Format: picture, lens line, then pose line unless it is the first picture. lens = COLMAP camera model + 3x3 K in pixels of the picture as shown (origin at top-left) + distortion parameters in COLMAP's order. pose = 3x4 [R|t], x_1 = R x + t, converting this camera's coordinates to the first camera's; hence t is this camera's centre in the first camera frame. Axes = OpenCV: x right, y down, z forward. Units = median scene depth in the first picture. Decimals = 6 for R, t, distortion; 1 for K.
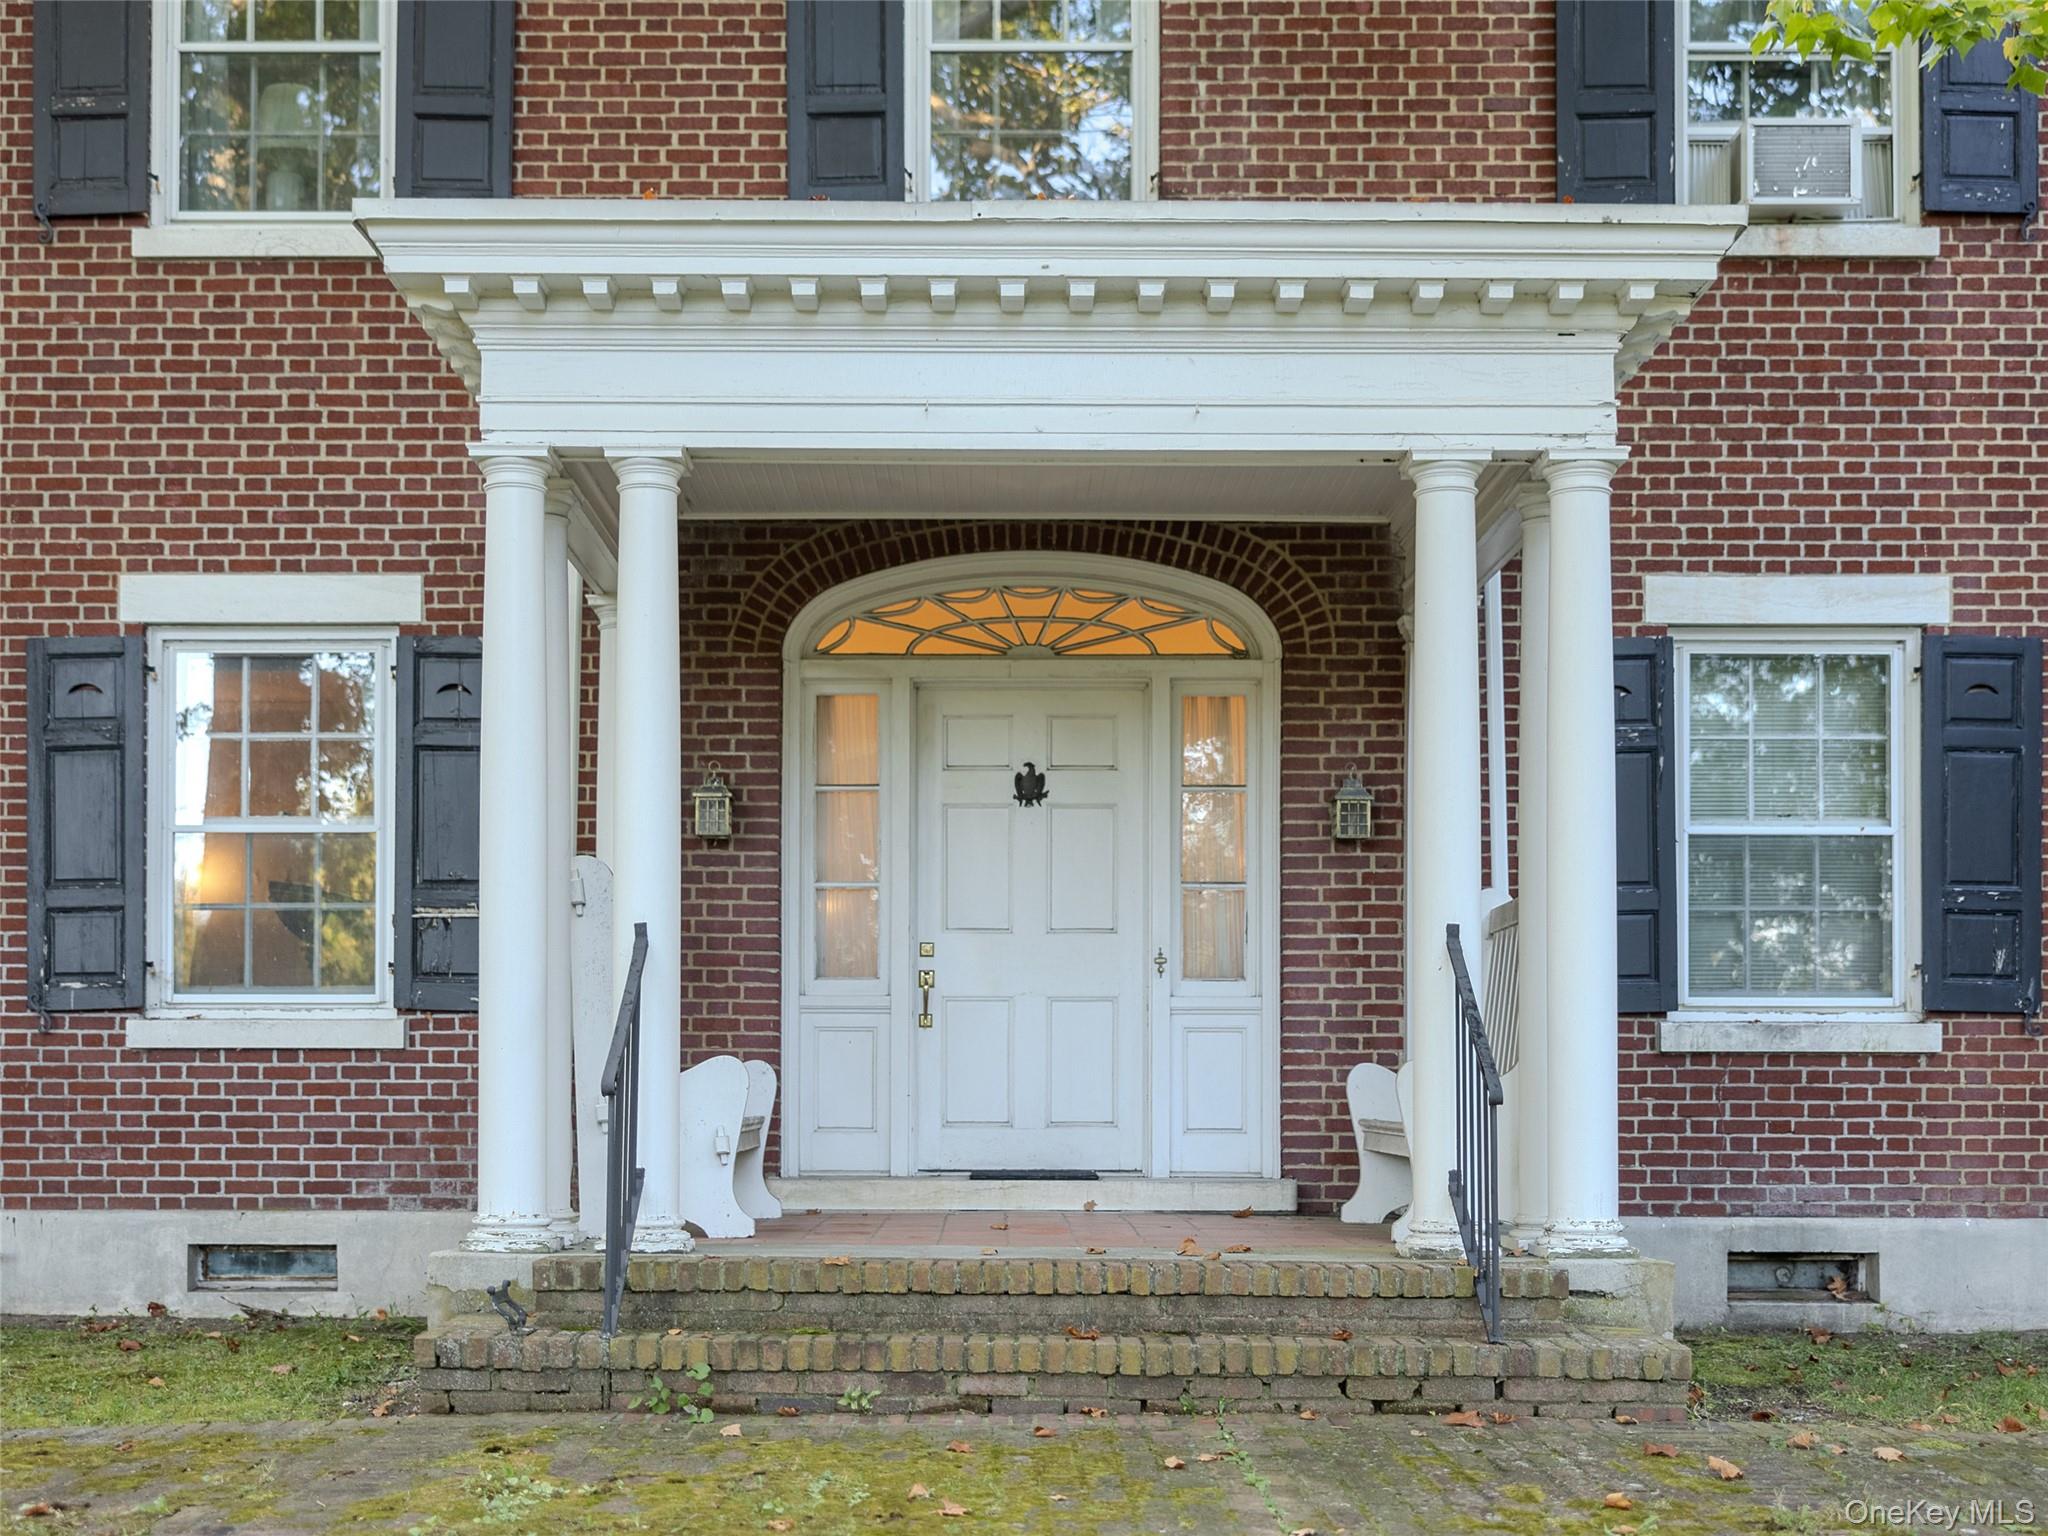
lens RADIAL K [[2408.4, 0, 982.2], [0, 2408.4, 1064.4], [0, 0, 1]] dist [-0.003295, 0.005751]
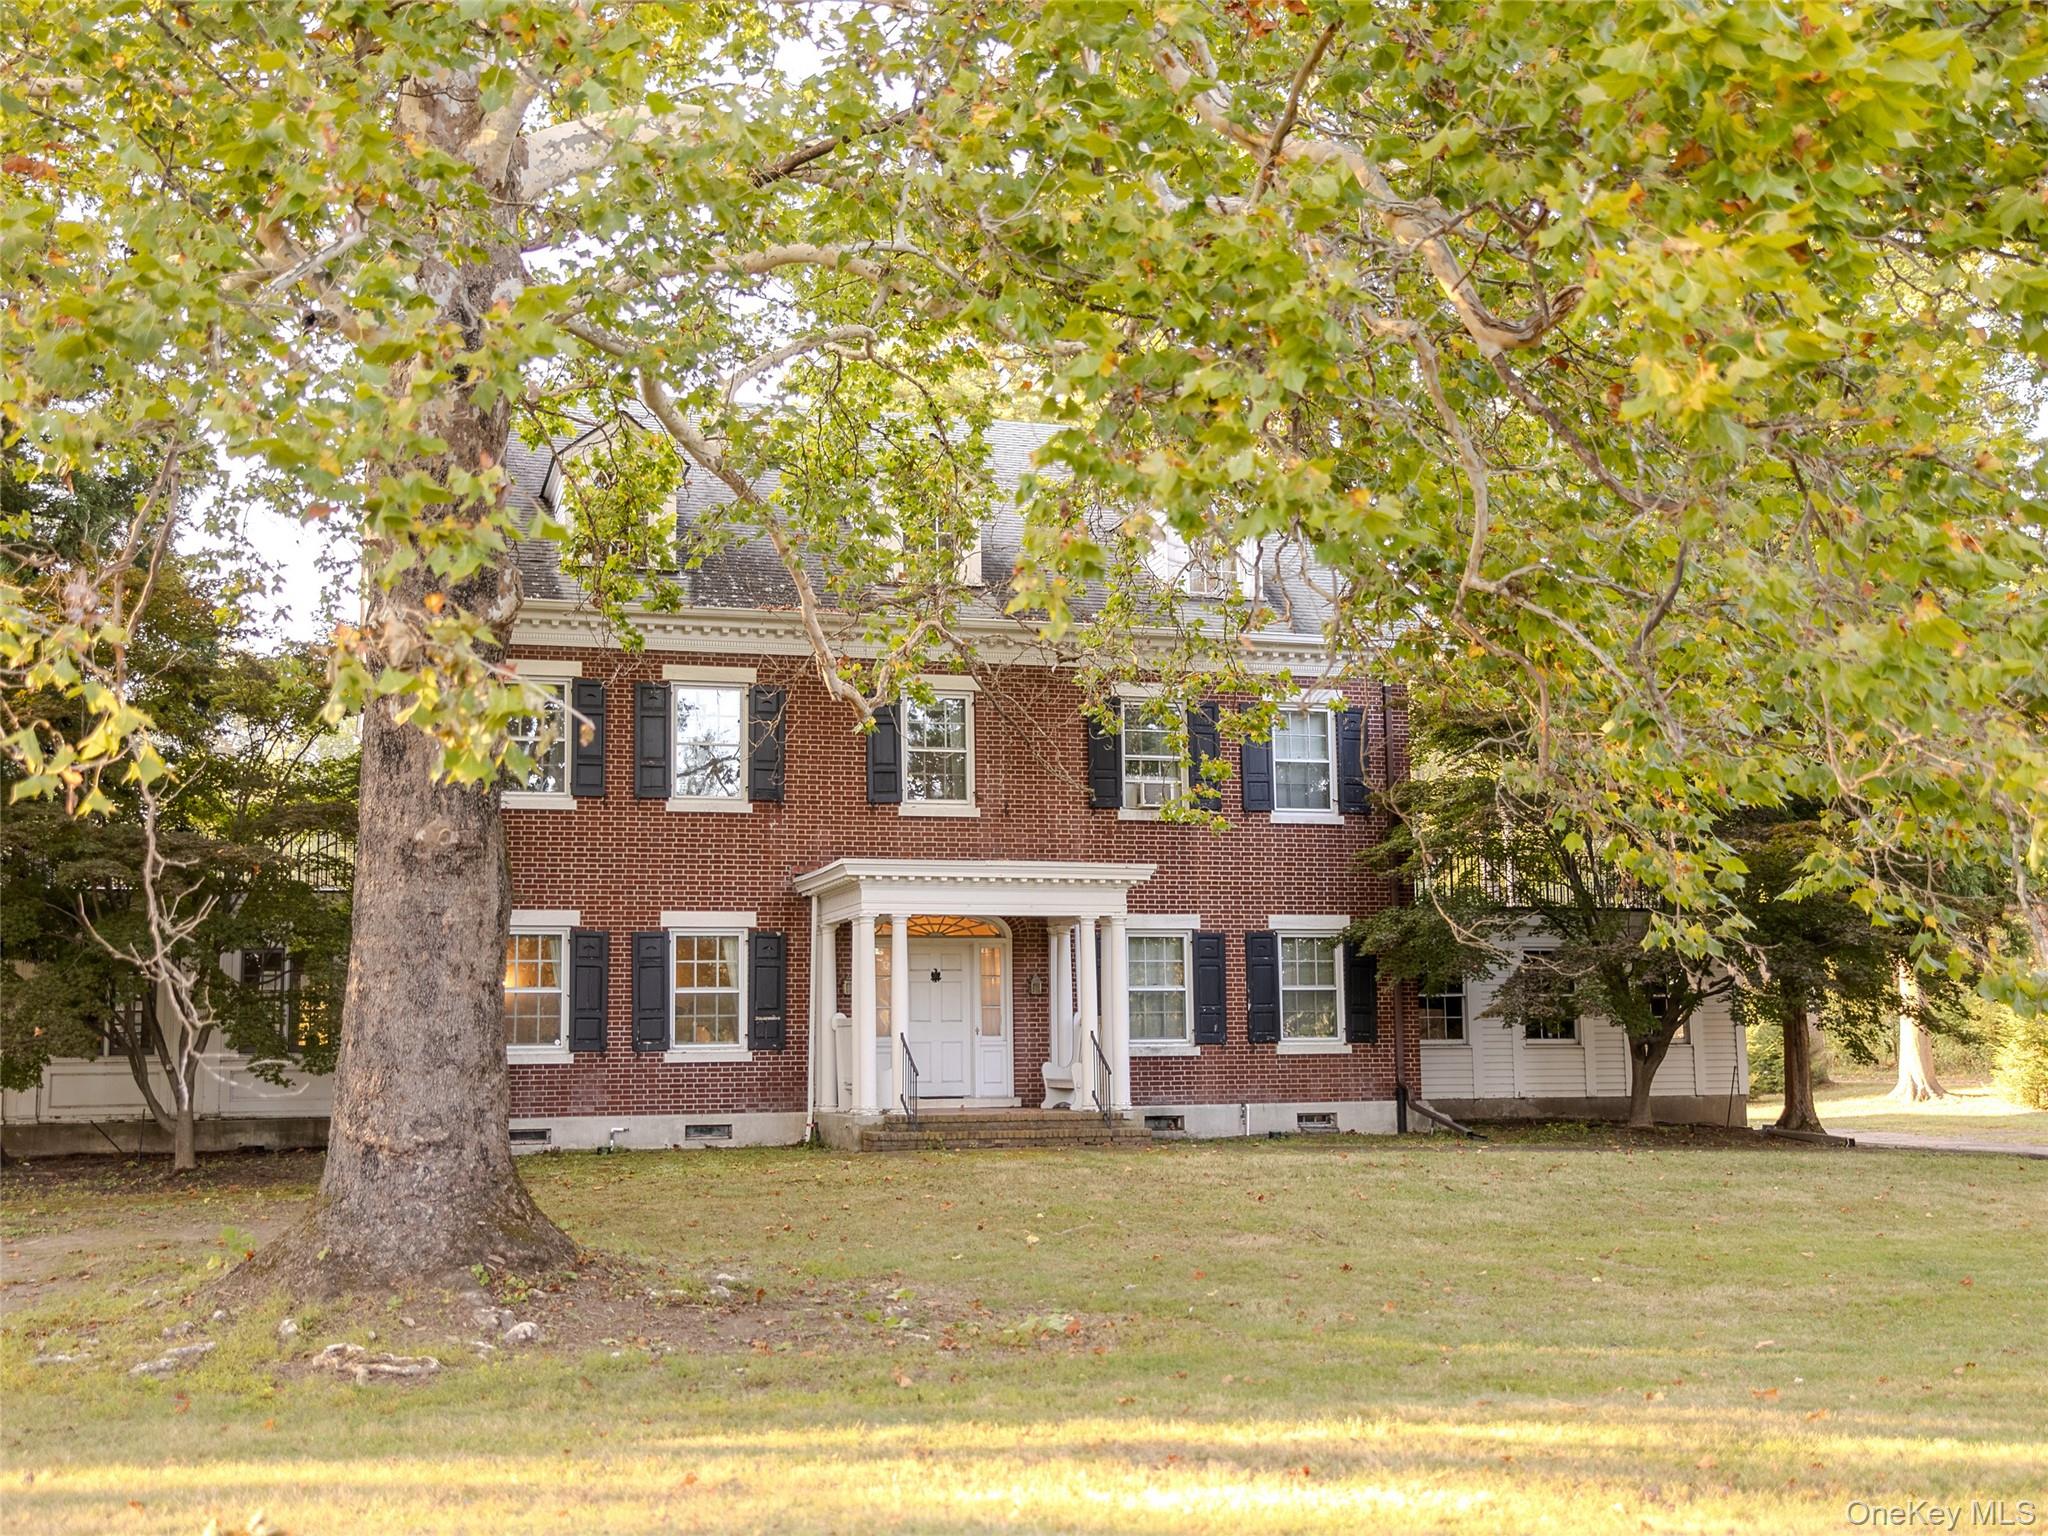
lens RADIAL K [[2257.3, 0, 1024.0], [0, 2257.3, 768.0], [0, 0, 1]] dist [0.005825, 0.021642]
pose [[0.952411, 0.023440, 0.303914, -0.813016], [0.011206, 0.993672, -0.111757, -0.054555], [-0.304610, 0.109844, 0.946122, -1.976024]]
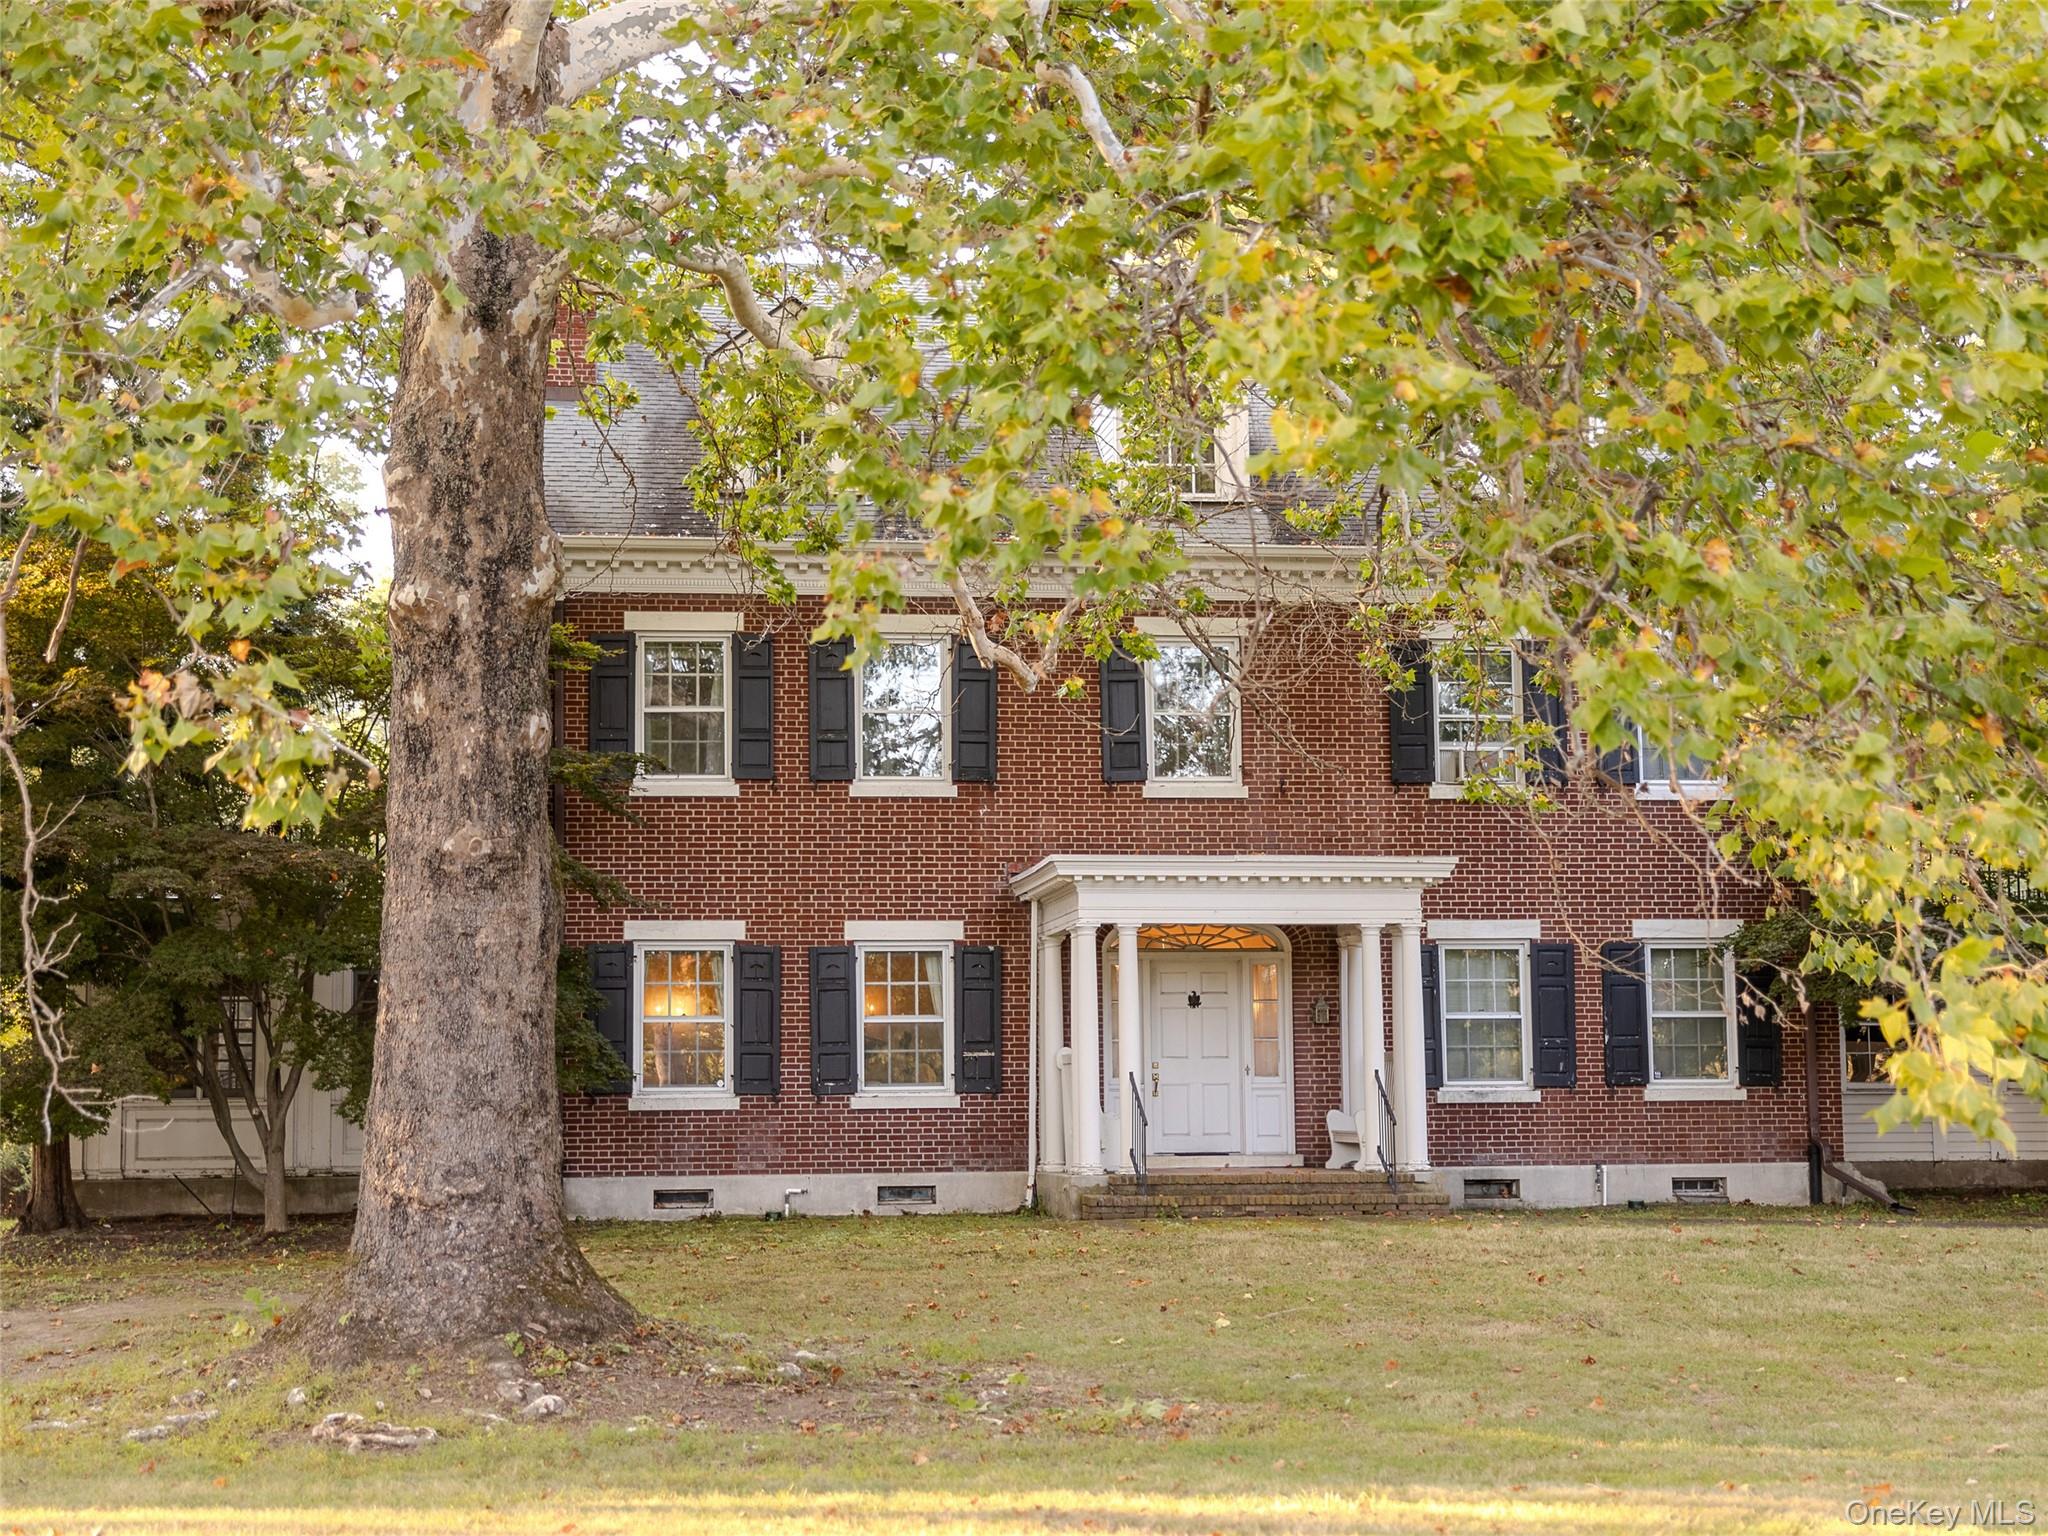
lens RADIAL K [[3123.2, 0, 1024.0], [0, 3123.2, 768.0], [0, 0, 1]] dist [0.002302, 0.044943]
pose [[0.988681, 0.003639, 0.149991, -0.669179], [0.010673, 0.995468, -0.094501, -0.051458], [-0.149655, 0.095032, 0.984161, -2.295391]]
